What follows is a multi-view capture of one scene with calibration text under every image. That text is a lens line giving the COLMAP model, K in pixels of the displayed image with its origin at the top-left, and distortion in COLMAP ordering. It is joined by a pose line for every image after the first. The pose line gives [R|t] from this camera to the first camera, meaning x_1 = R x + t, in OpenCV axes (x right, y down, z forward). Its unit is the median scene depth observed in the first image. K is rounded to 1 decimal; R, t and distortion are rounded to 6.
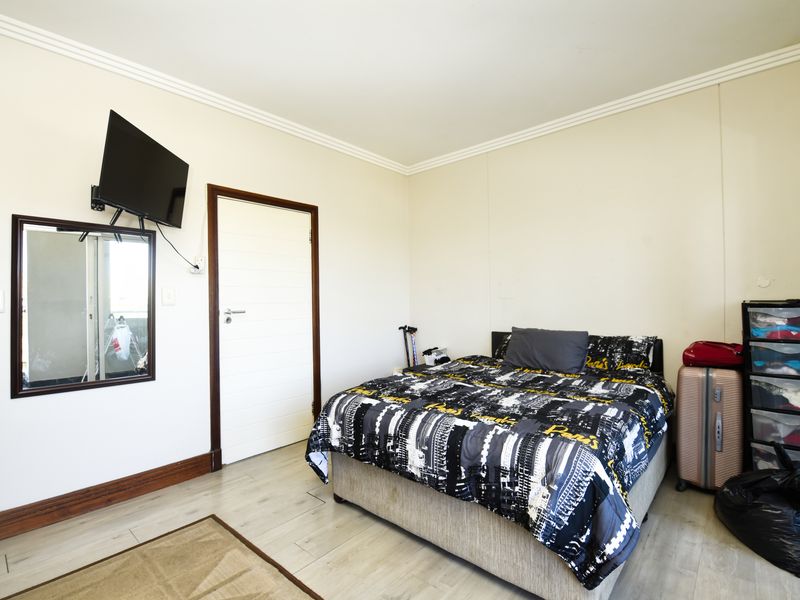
lens RADIAL K [[386.1, 0, 400.0], [0, 386.1, 300.0], [0, 0, 1]] dist [-0.038217, -0.000493]
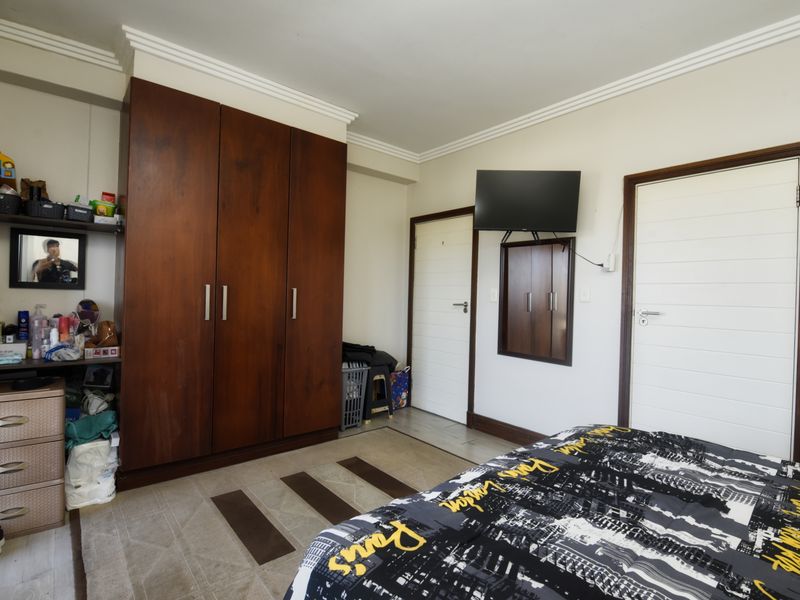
lens RADIAL K [[386.1, 0, 400.0], [0, 386.1, 300.0], [0, 0, 1]] dist [-0.038217, -0.000493]
pose [[-0.141259, 0.023116, -0.989703, 0.724013], [-0.017499, 0.999513, 0.025842, -0.015200], [0.989818, 0.020969, -0.140786, 0.809498]]
